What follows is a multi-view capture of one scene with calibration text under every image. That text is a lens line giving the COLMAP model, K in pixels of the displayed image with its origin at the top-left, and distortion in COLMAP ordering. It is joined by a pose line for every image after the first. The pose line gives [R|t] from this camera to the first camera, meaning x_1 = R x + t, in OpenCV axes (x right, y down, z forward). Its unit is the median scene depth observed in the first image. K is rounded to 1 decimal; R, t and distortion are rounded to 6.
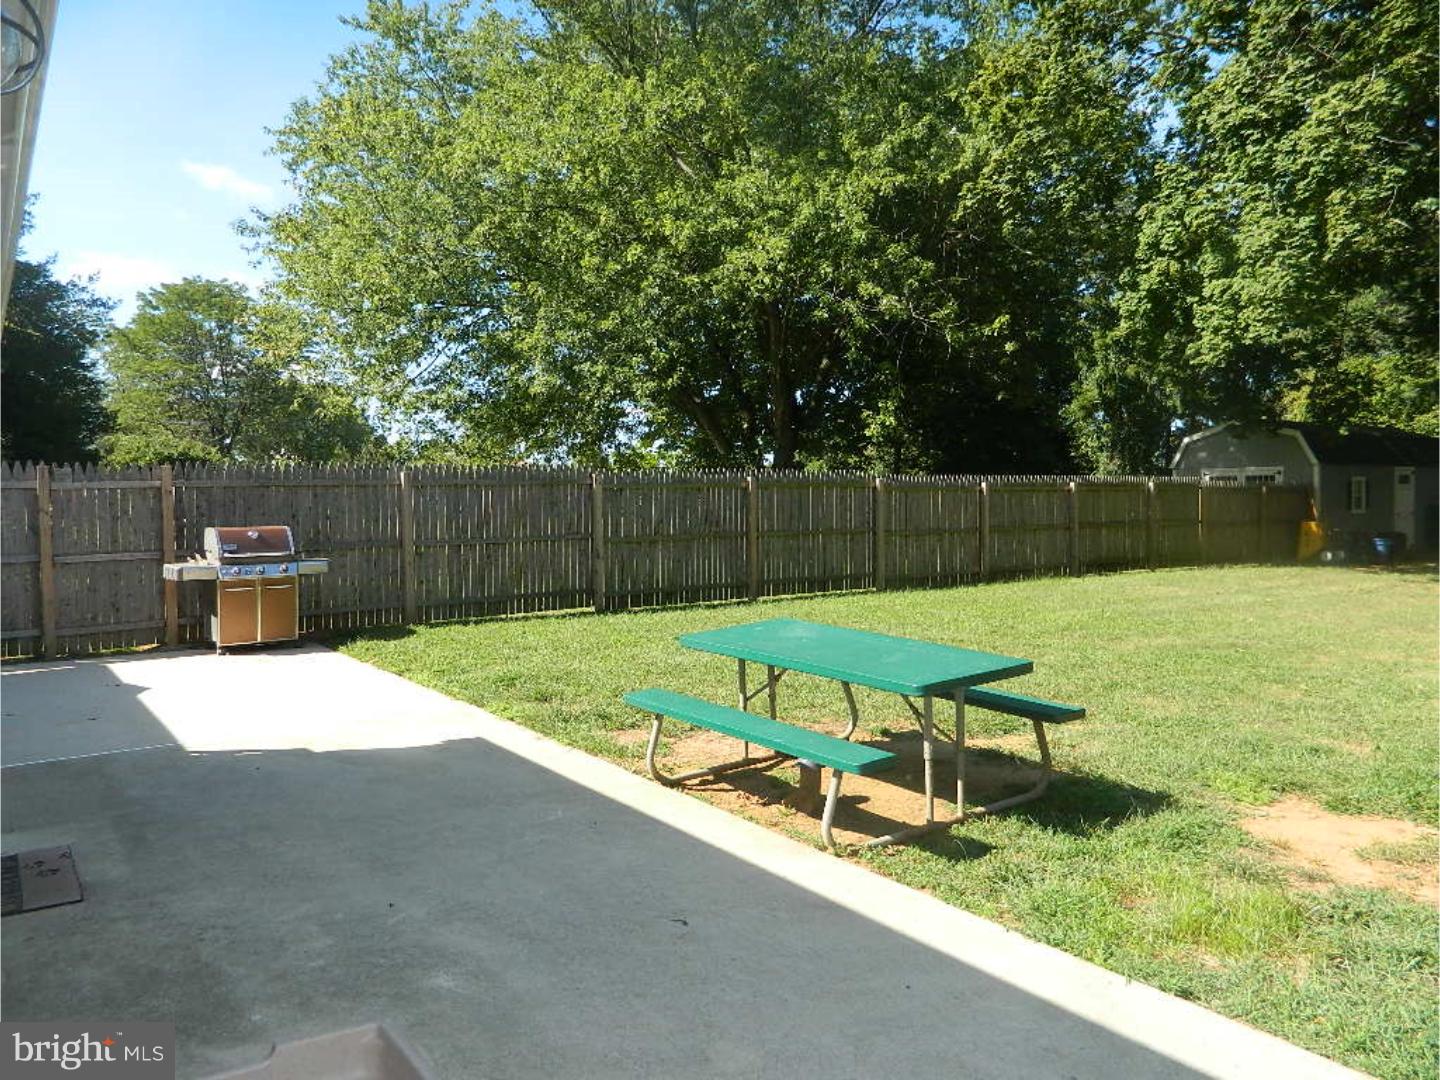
lens RADIAL K [[1057.7, 0, 714.6], [0, 1057.7, 528.9], [0, 0, 1]] dist [-0.001687, 0.008211]
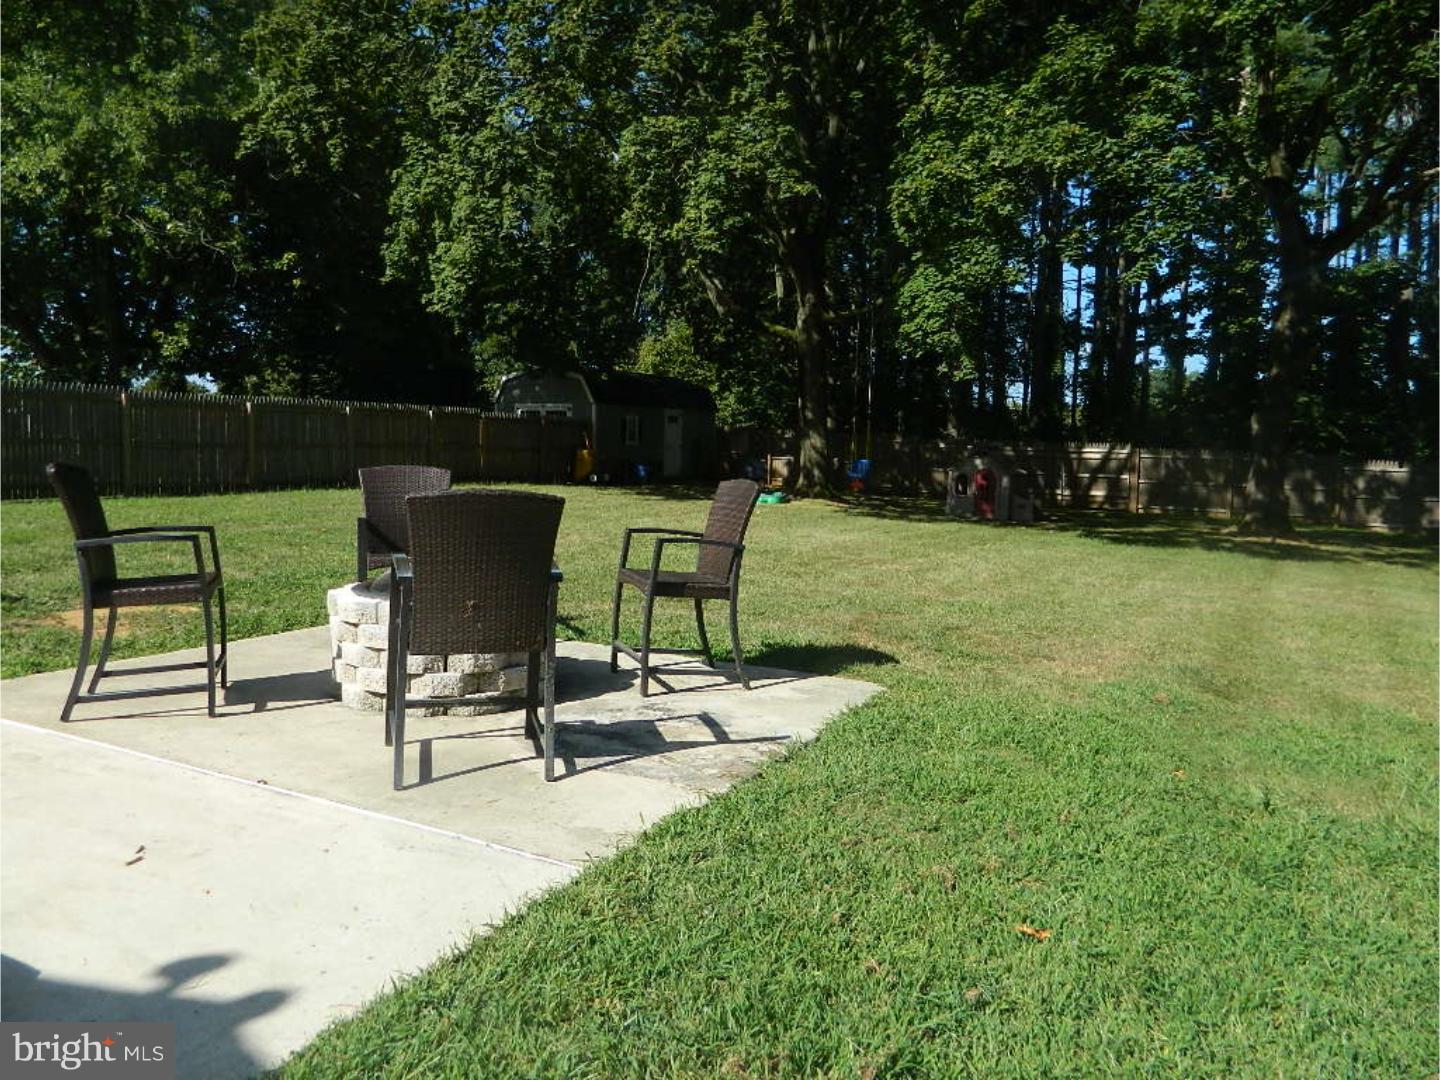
lens RADIAL K [[1057.7, 0, 714.6], [0, 1057.7, 528.9], [0, 0, 1]] dist [-0.001687, 0.008211]
pose [[0.891270, -0.009007, 0.453384, 0.164611], [-0.019289, 0.998145, 0.057748, 0.012826], [-0.453063, -0.060214, 0.889443, -0.193854]]
